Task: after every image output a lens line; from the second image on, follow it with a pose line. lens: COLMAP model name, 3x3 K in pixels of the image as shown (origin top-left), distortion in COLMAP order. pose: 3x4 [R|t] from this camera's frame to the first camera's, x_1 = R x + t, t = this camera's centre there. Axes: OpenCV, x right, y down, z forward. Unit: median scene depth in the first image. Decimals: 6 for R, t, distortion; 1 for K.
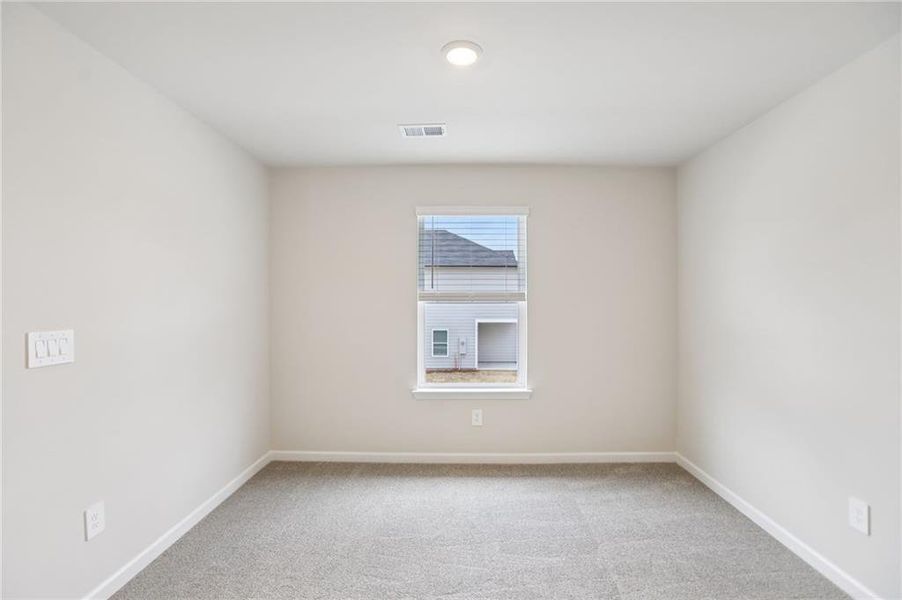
lens RADIAL K [[414.1, 0, 448.6], [0, 414.1, 300.8], [0, 0, 1]] dist [-0.070770, 0.028984]
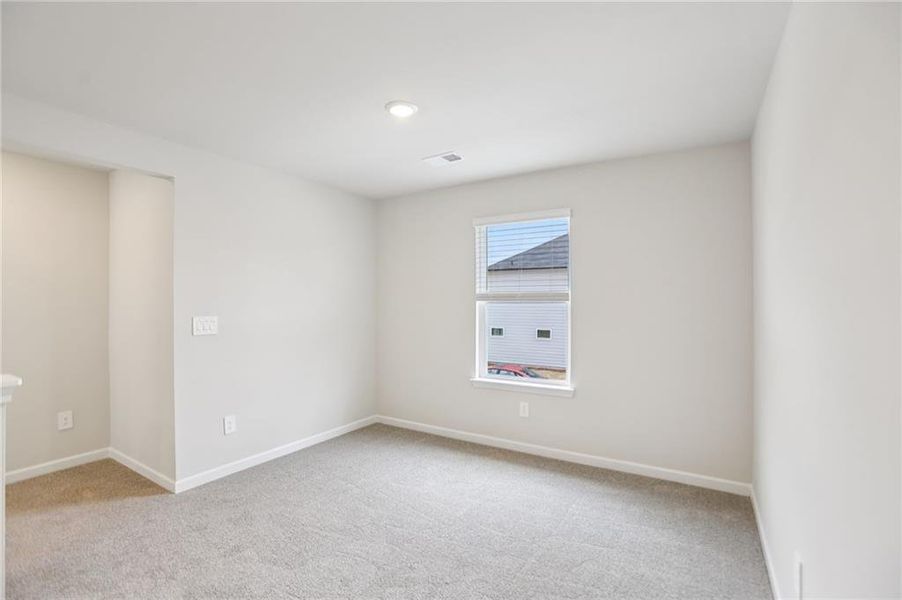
lens RADIAL K [[414.1, 0, 448.6], [0, 414.1, 300.8], [0, 0, 1]] dist [-0.070770, 0.028984]
pose [[0.853000, 0.000320, -0.521911, 0.462425], [-0.000382, 1.000000, -0.000012, -0.000066], [0.521911, 0.000209, 0.853000, -0.016790]]
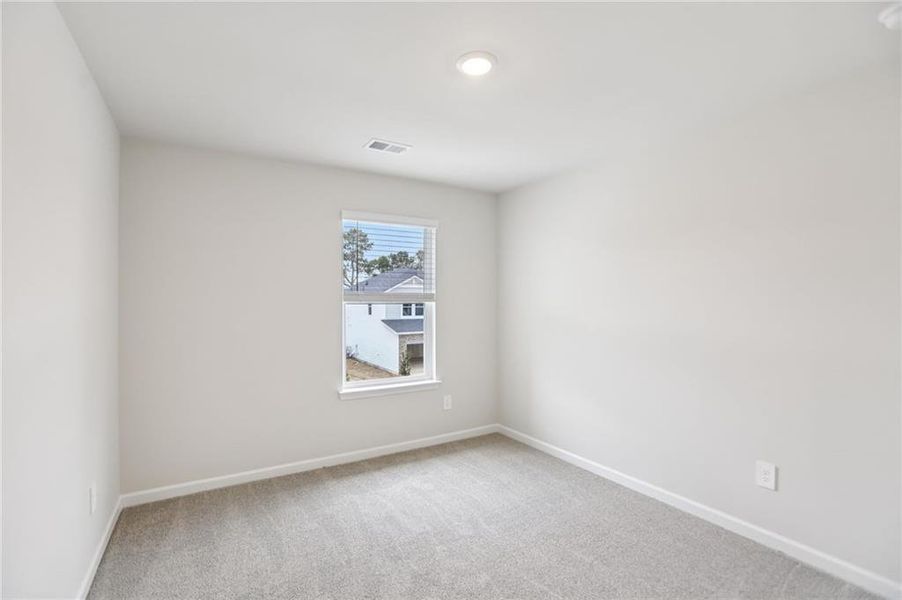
lens RADIAL K [[414.1, 0, 448.6], [0, 414.1, 300.8], [0, 0, 1]] dist [-0.070770, 0.028984]
pose [[0.844986, -0.004970, 0.534765, -0.399897], [0.008255, 0.999959, -0.003751, 0.000799], [-0.534724, 0.007584, 0.844993, 0.008458]]
